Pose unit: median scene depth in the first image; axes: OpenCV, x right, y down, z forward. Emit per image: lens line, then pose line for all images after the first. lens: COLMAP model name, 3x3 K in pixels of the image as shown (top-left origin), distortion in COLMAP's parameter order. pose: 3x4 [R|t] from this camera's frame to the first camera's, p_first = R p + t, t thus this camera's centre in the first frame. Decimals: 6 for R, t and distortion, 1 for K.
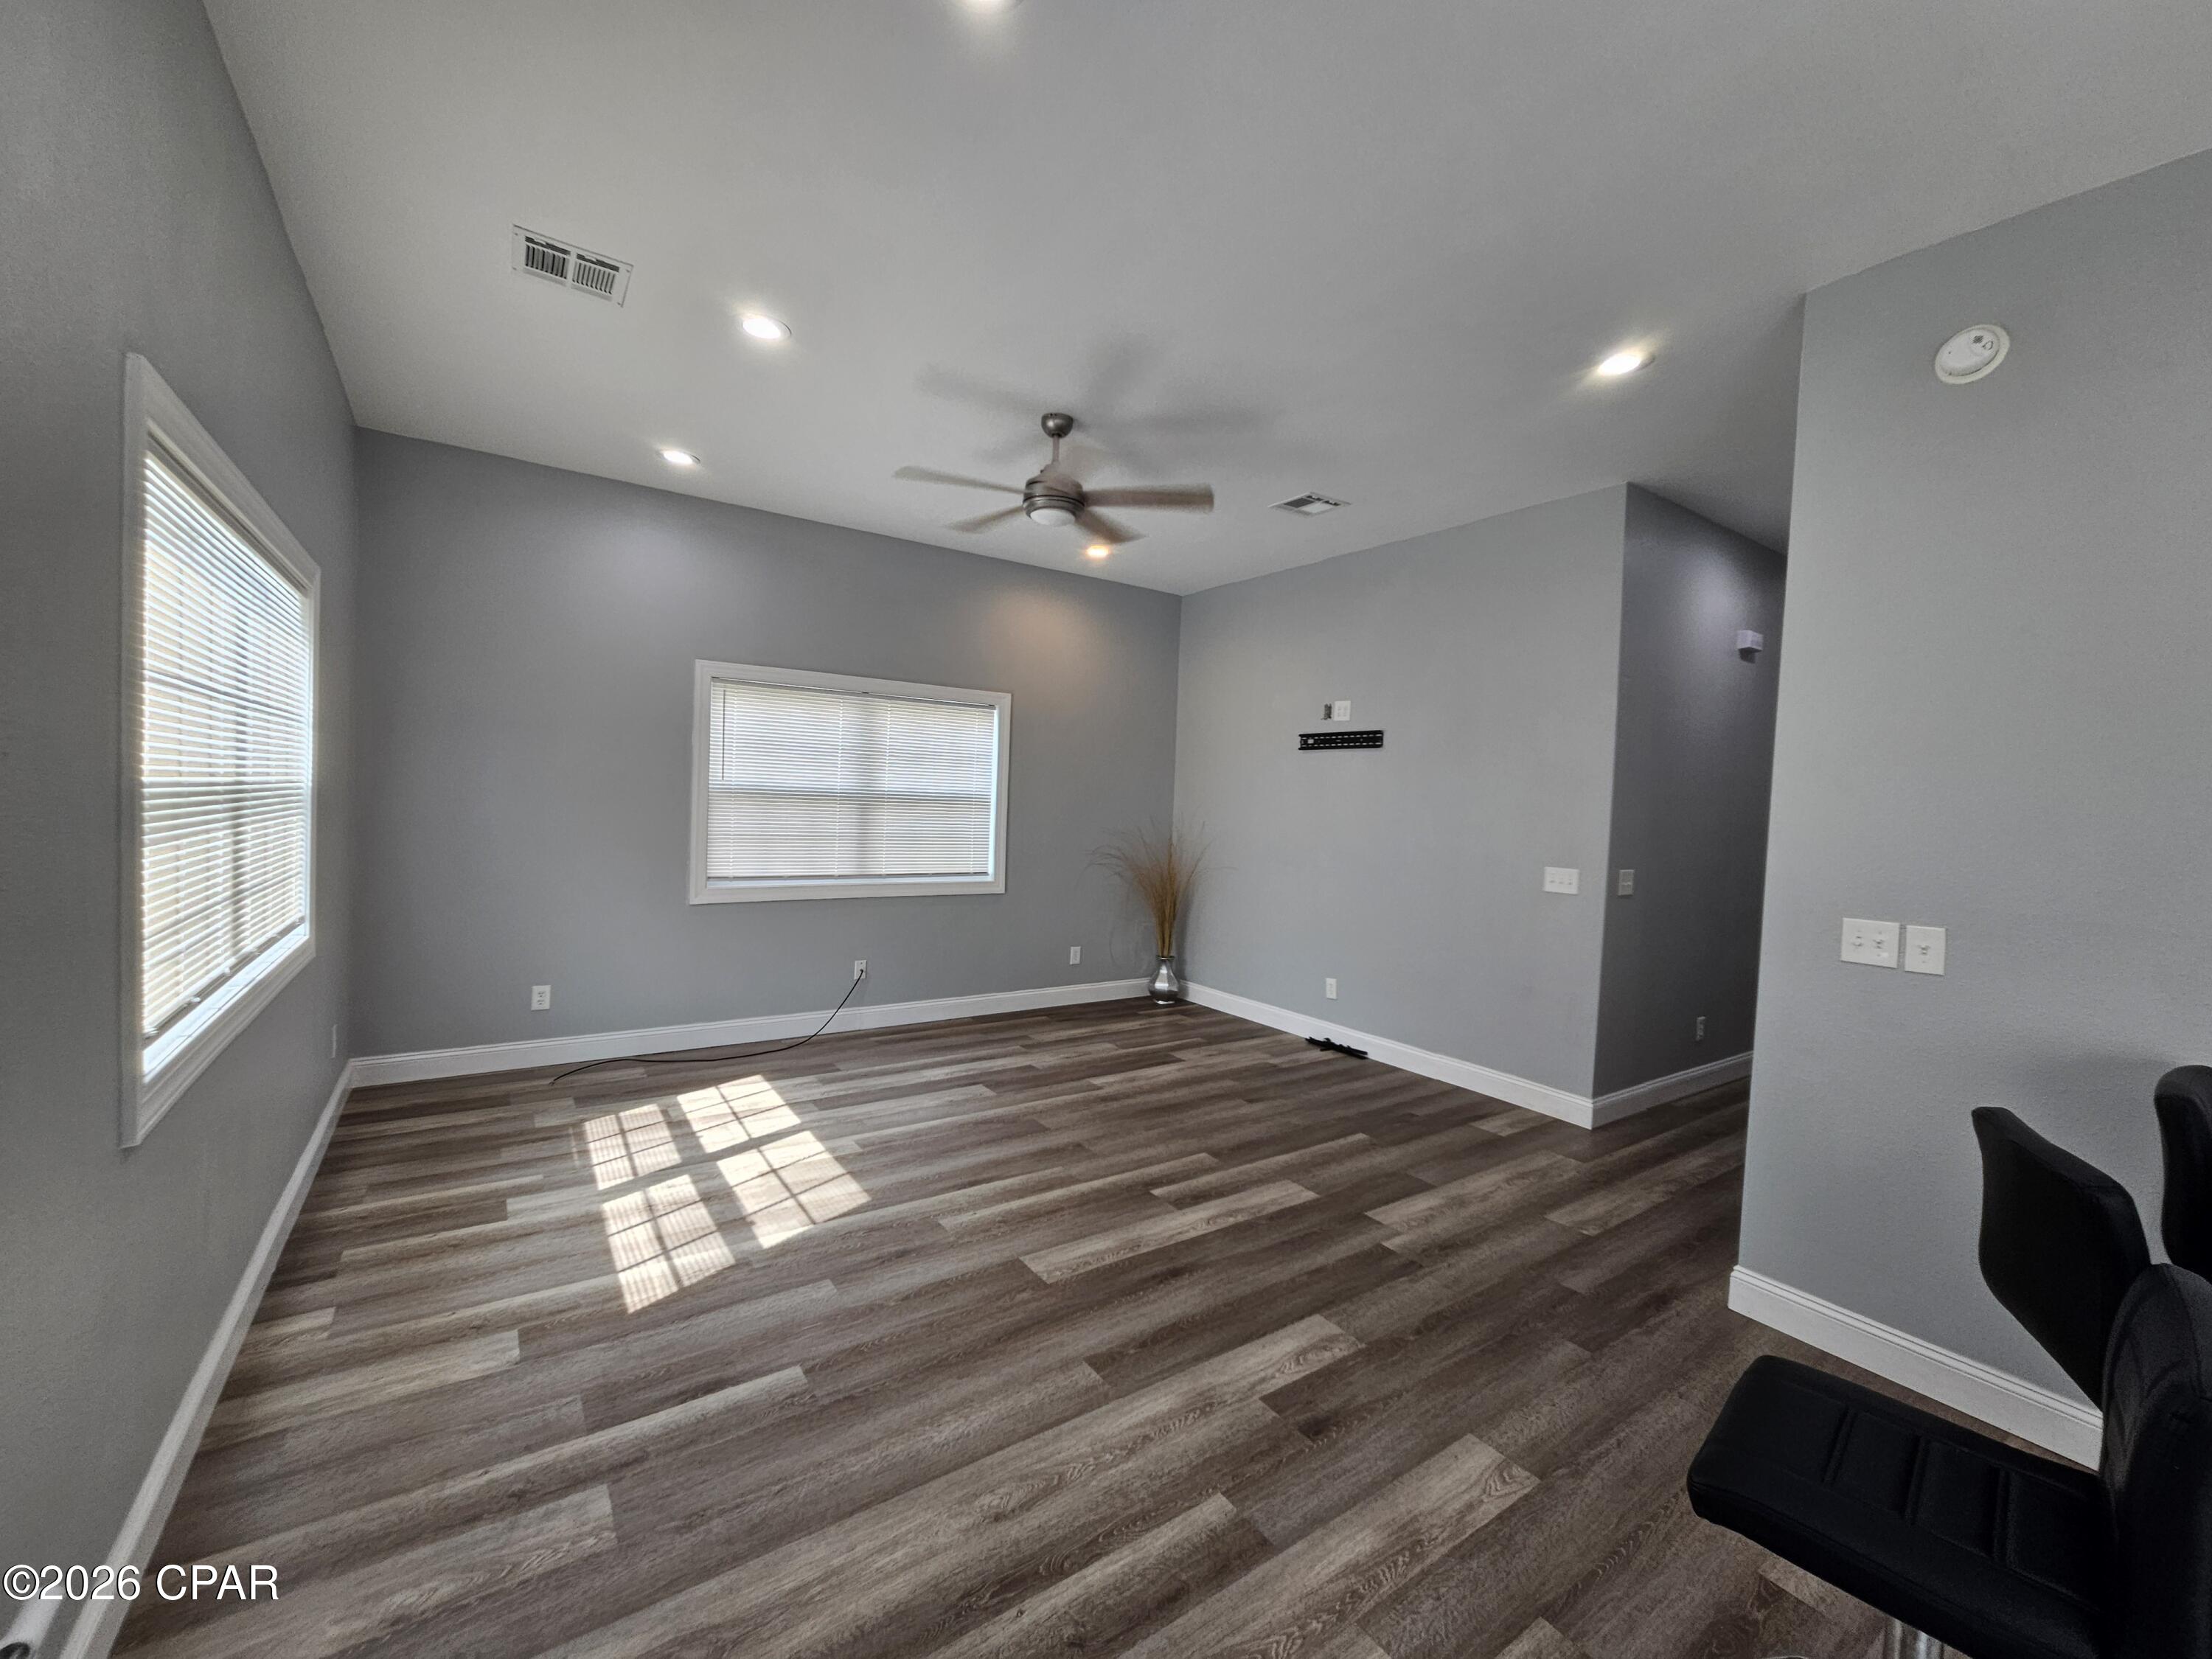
lens RADIAL K [[907.8, 0, 1114.5], [0, 907.8, 825.7], [0, 0, 1]] dist [-0.000993, 0.000166]
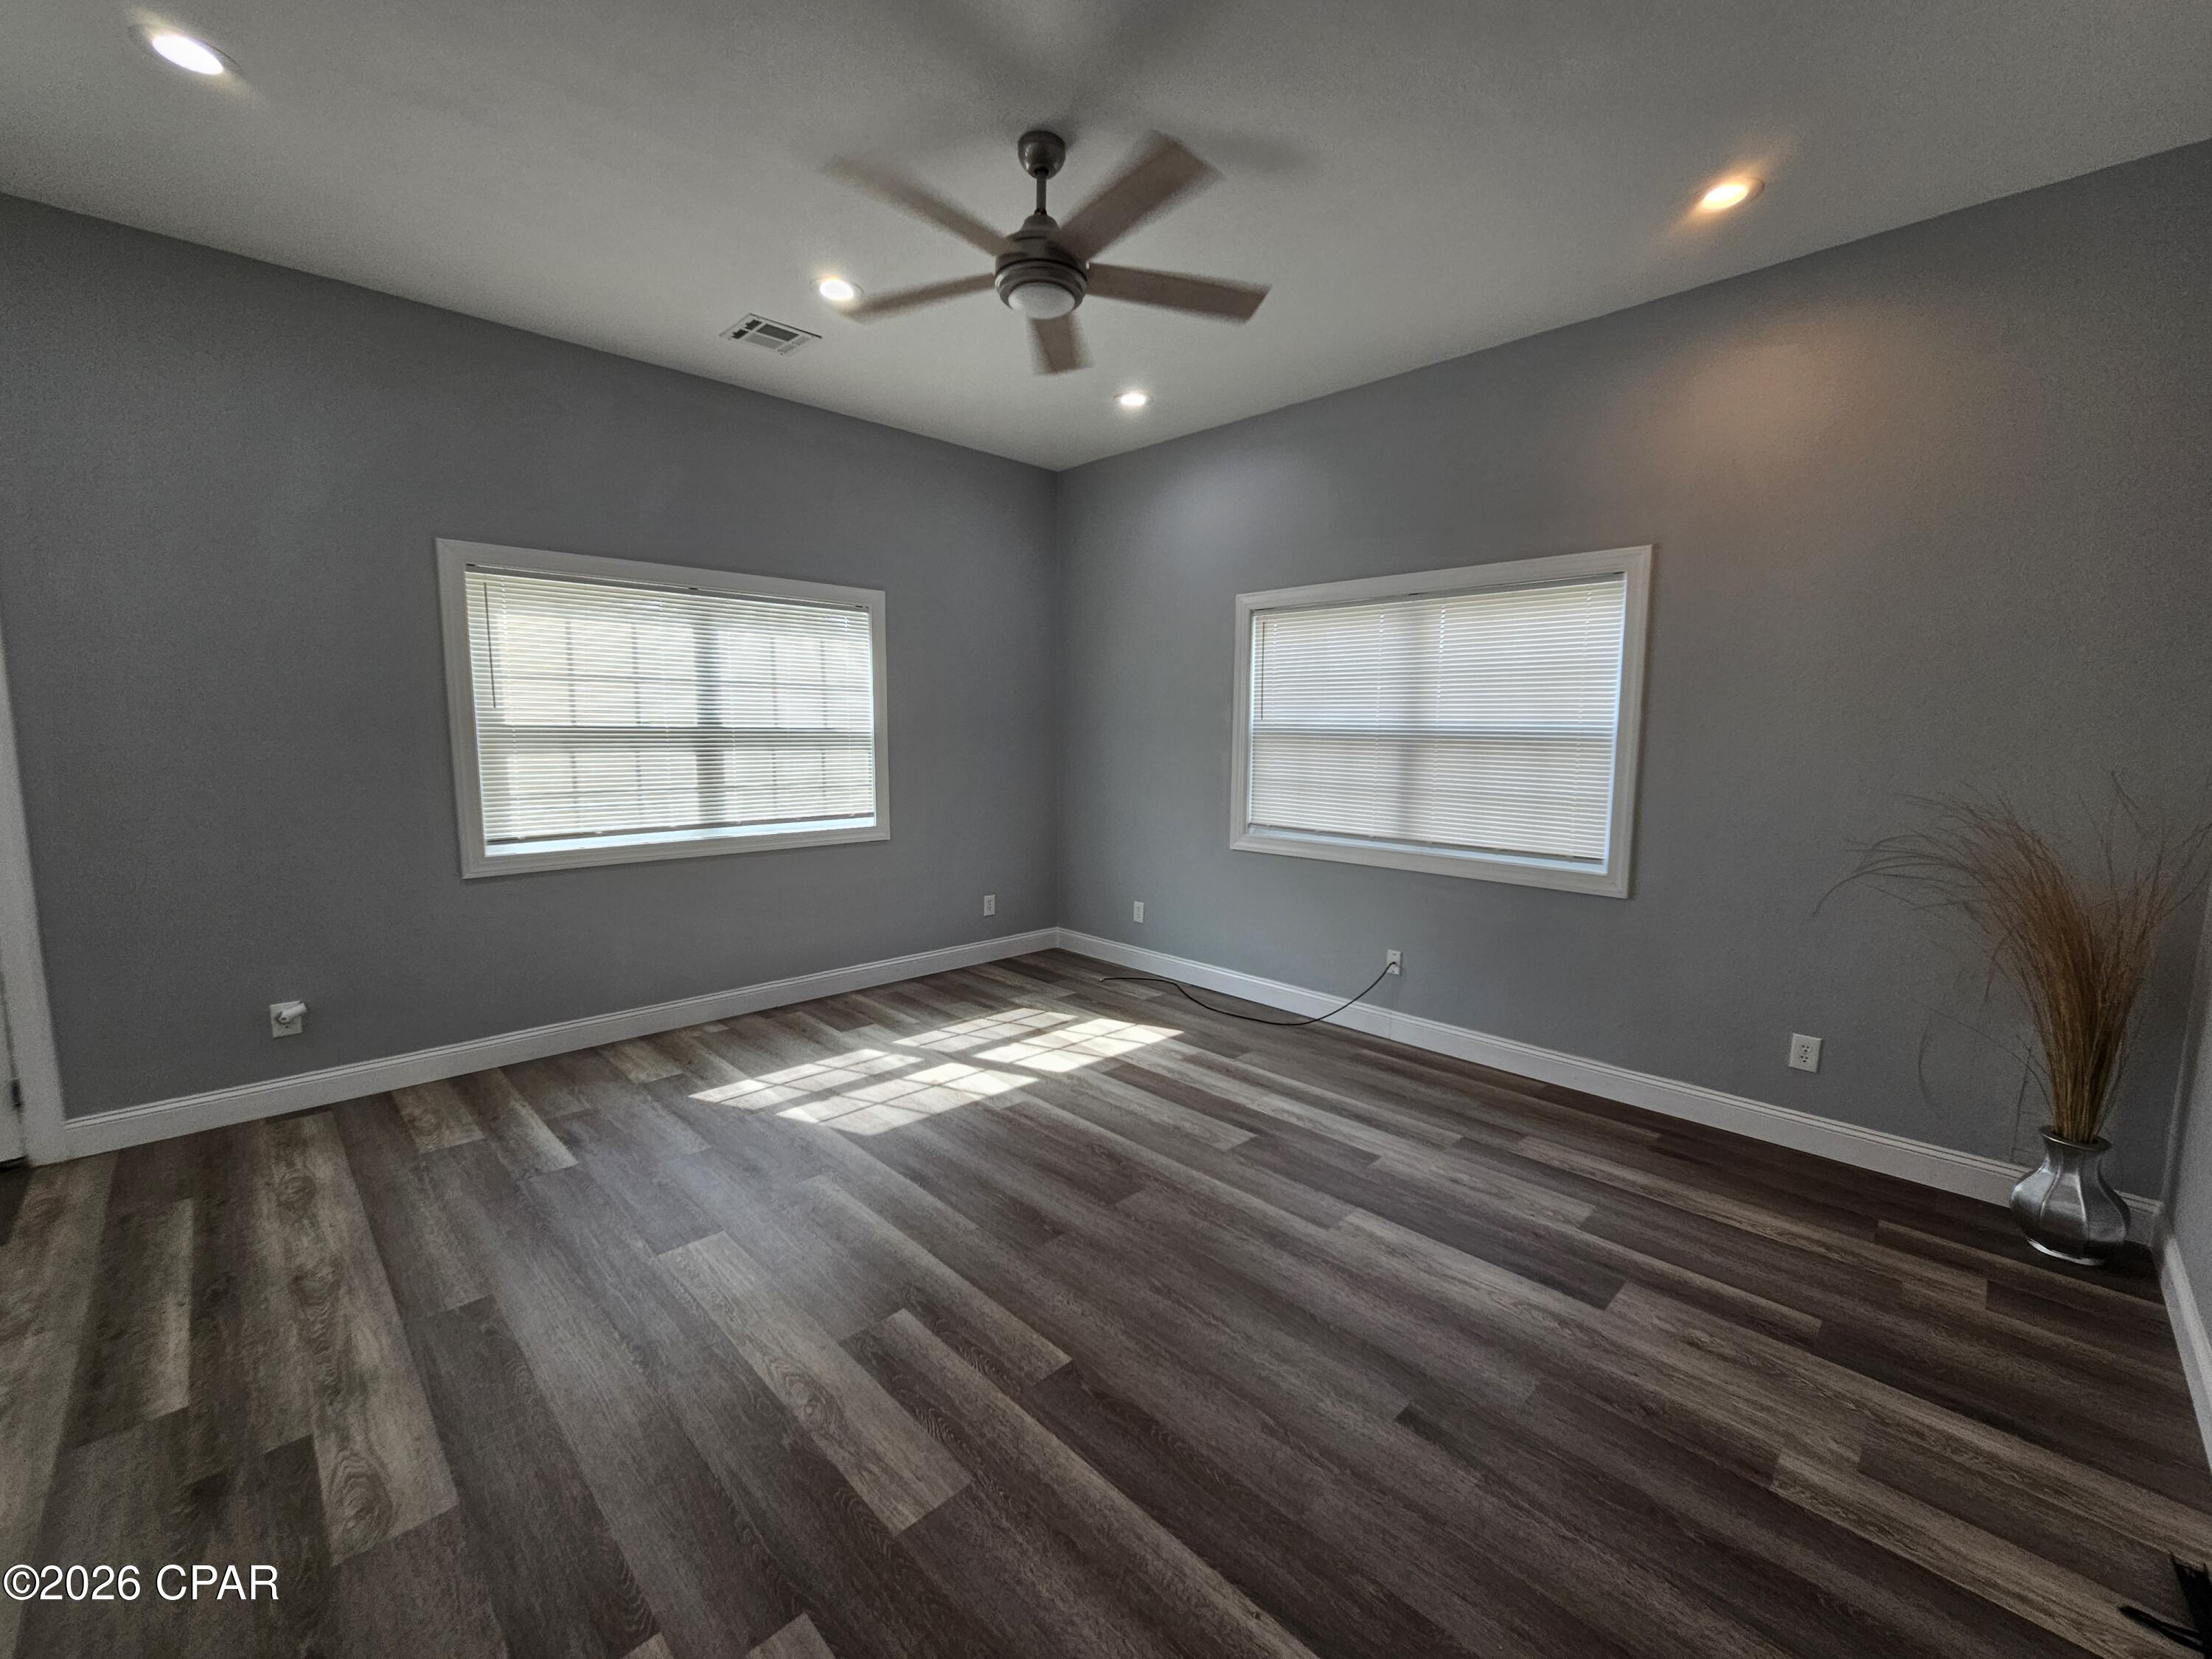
lens RADIAL K [[877.9, 0, 1050.6], [0, 877.9, 834.1], [0, 0, 1]] dist [-0.001088, 0.000237]
pose [[0.168310, 0.083579, -0.982184, 0.606817], [-0.032572, 0.996326, 0.079201, 0.002064], [0.985196, 0.018662, 0.170414, 0.912288]]
